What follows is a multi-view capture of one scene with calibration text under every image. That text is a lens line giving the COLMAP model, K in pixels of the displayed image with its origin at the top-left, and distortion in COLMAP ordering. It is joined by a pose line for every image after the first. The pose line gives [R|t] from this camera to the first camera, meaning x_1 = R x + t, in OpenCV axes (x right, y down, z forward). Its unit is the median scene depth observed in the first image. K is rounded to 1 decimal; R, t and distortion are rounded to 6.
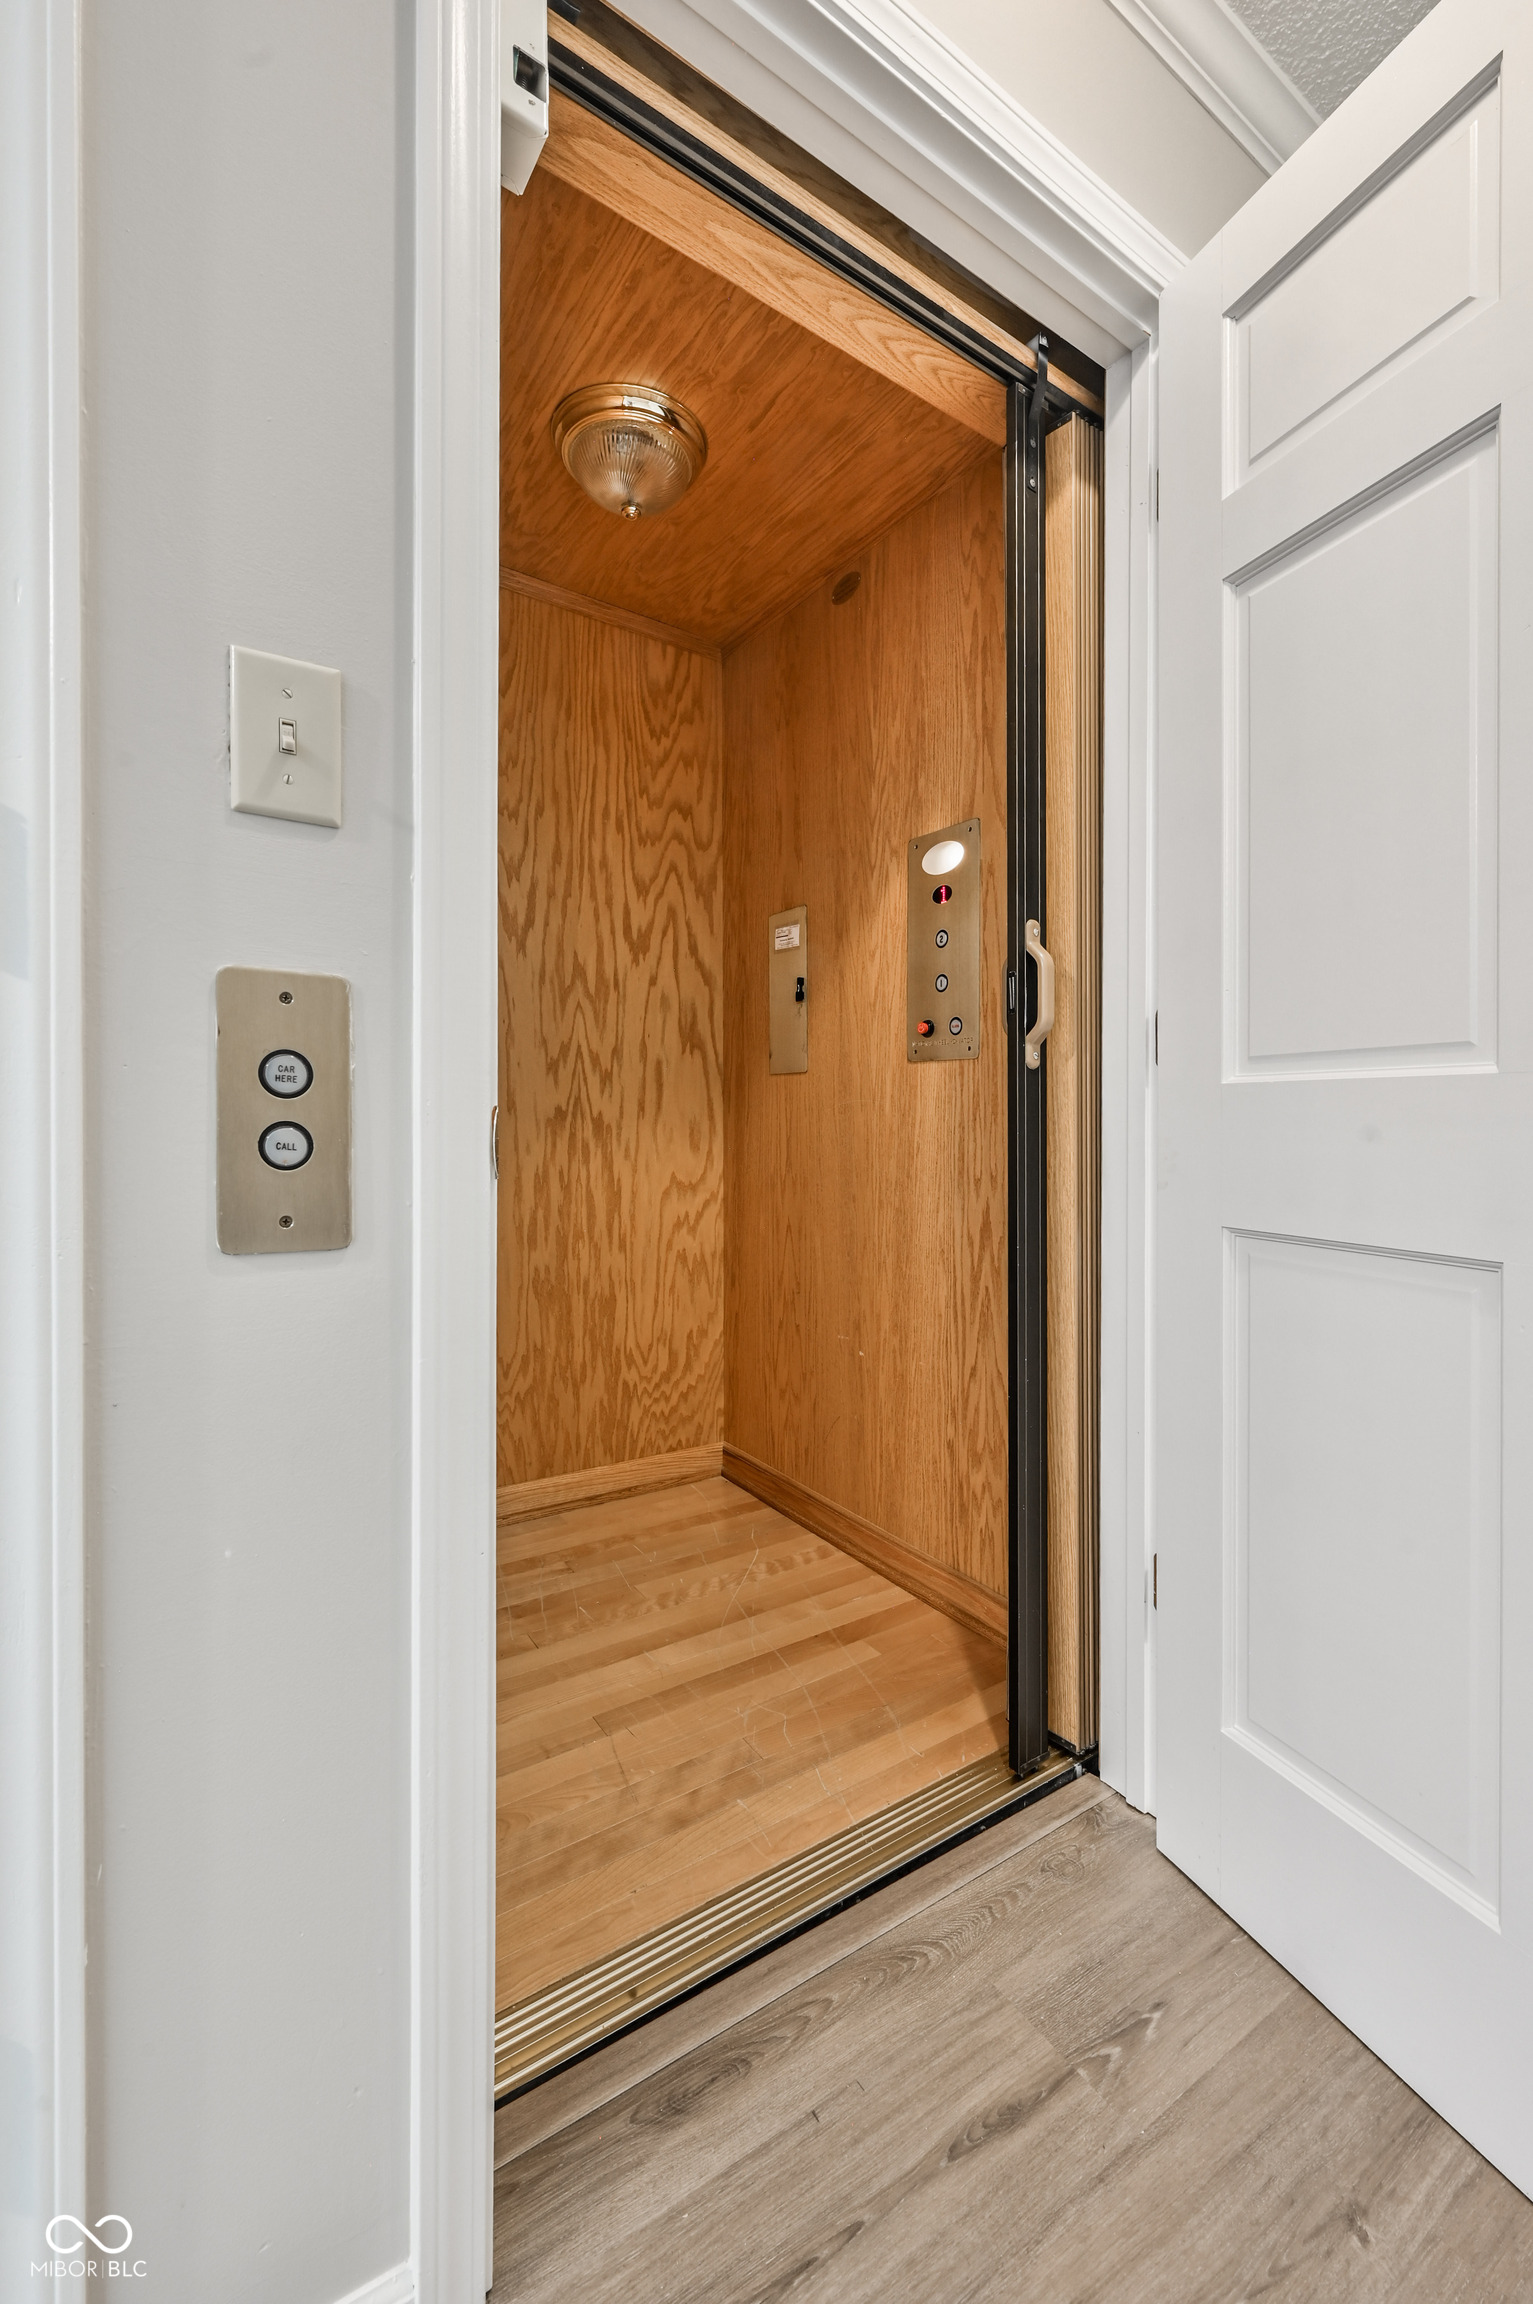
lens RADIAL K [[934.4, 0, 764.4], [0, 934.4, 1148.0], [0, 0, 1]] dist [-0.001606, 0.000364]
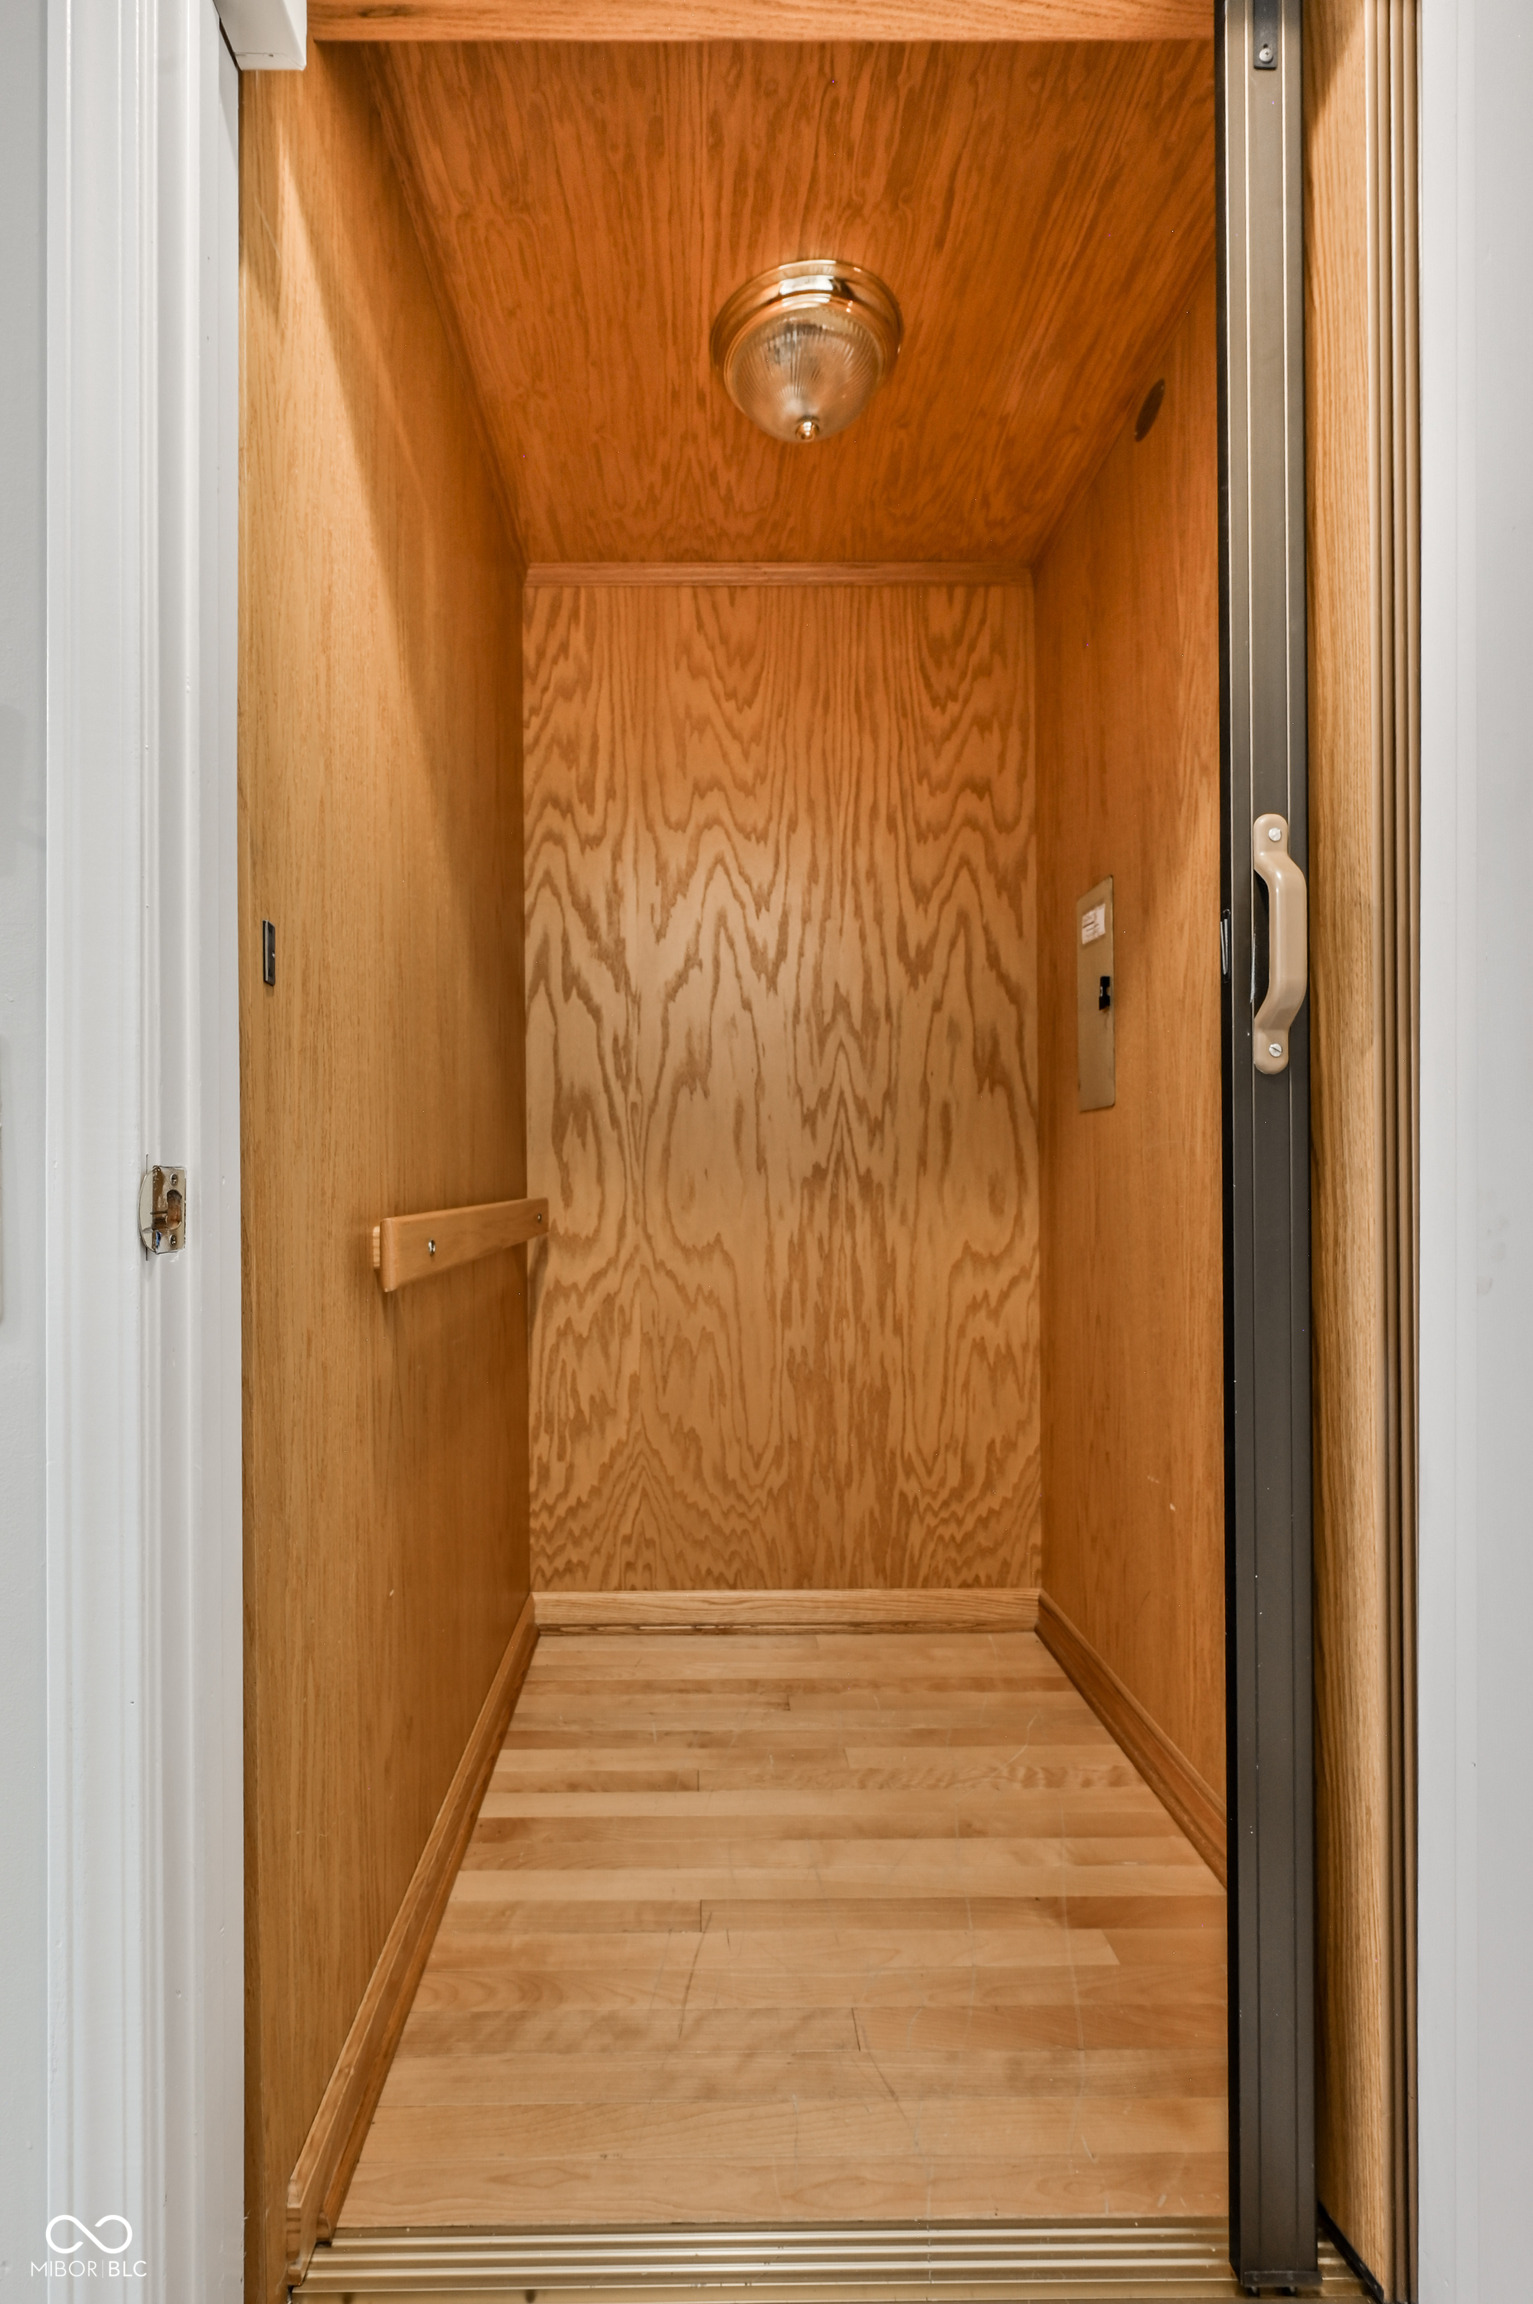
lens RADIAL K [[986.5, 0, 710.5], [0, 986.5, 1212.2], [0, 0, 1]] dist [-0.001906, -0.000080]
pose [[0.831046, -0.002862, -0.556196, 0.204974], [0.004290, 0.999990, 0.001264, -0.000975], [0.556187, -0.003436, 0.831050, 0.184832]]
